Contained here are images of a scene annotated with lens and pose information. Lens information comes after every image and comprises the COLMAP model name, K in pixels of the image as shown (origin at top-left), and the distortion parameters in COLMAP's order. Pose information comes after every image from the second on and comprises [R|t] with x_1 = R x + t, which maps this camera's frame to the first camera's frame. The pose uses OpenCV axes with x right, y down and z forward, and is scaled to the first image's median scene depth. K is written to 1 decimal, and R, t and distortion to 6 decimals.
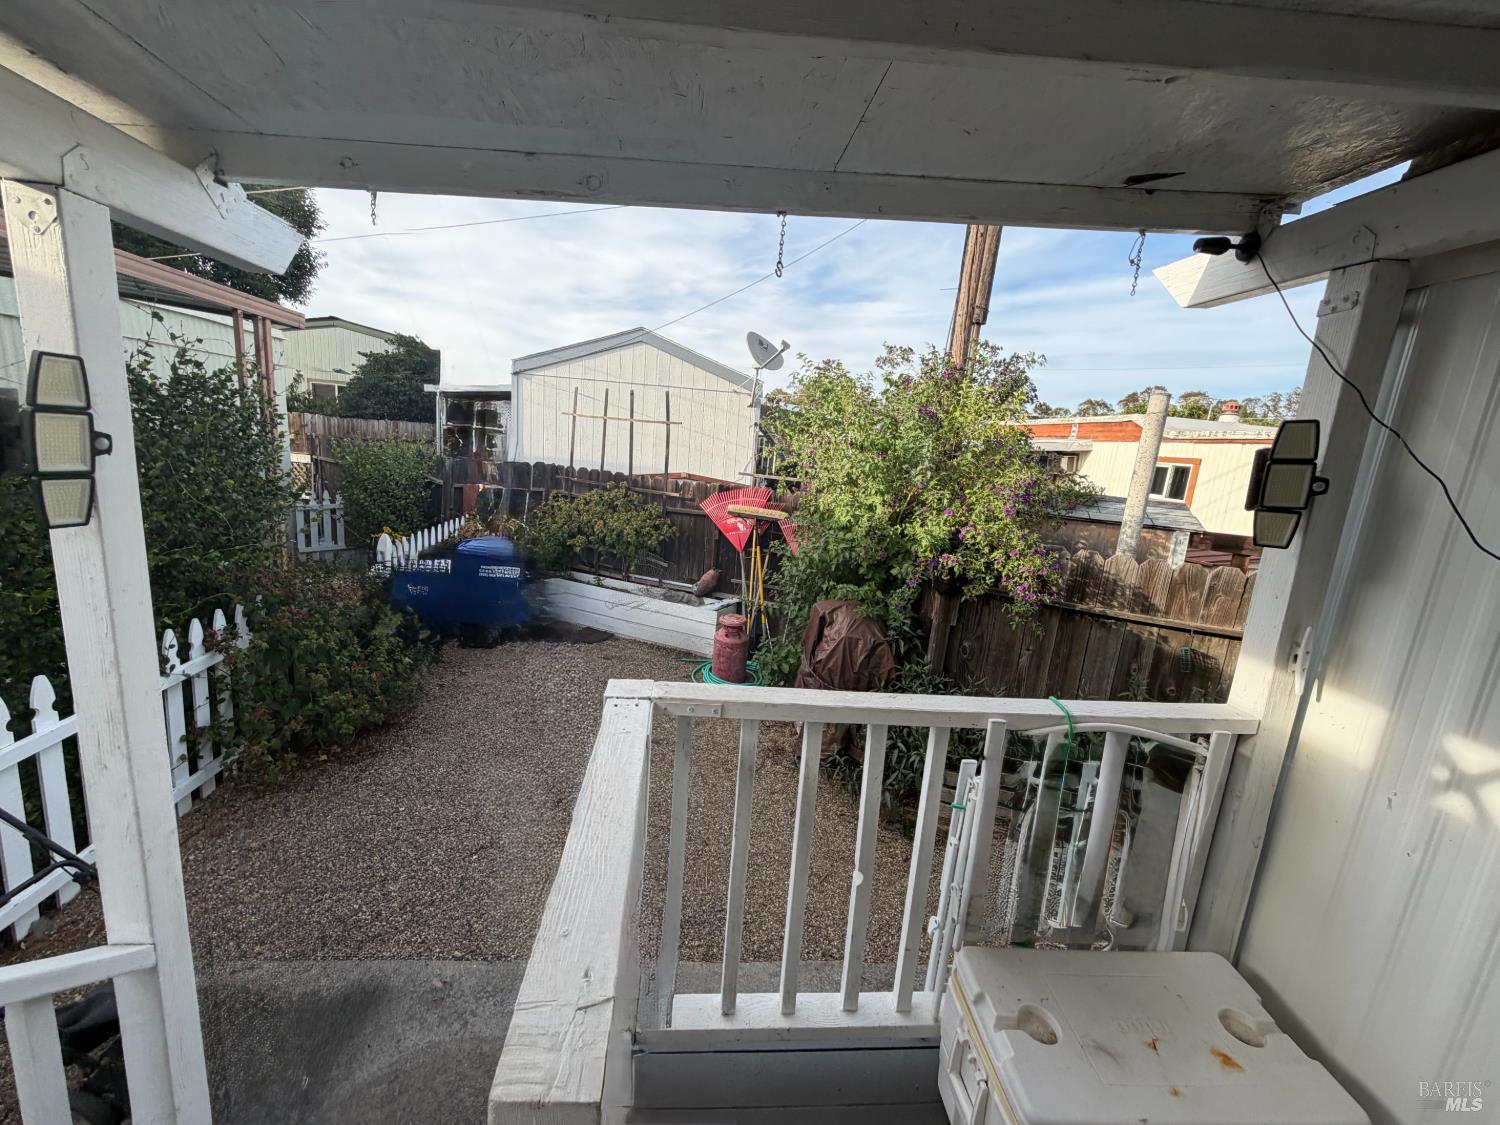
lens RADIAL K [[597.0, 0, 747.2], [0, 597.0, 562.9], [0, 0, 1]] dist [0.003346, -0.000040]
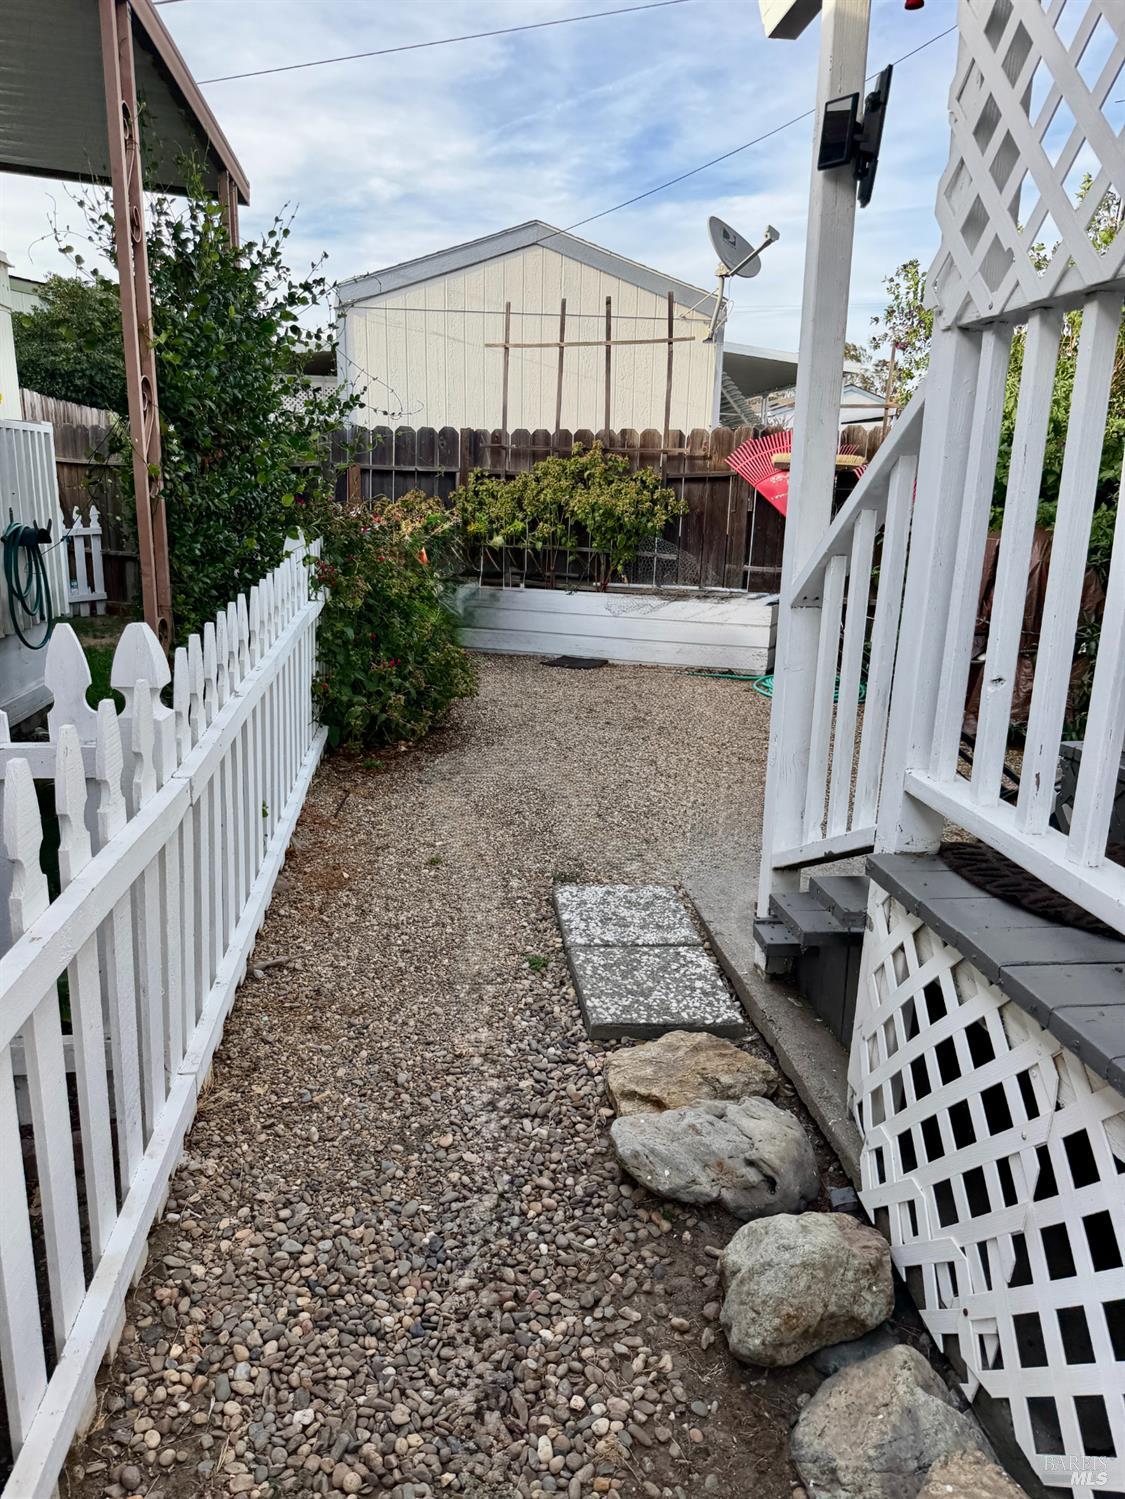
lens RADIAL K [[1078.8, 0, 562.5], [0, 1078.8, 749.5], [0, 0, 1]] dist [0.052105, 0.000721]
pose [[0.997630, -0.066858, 0.016255, -0.215157], [0.065980, 0.996588, 0.049596, 0.112562], [-0.019516, -0.048406, 0.998637, -0.188579]]
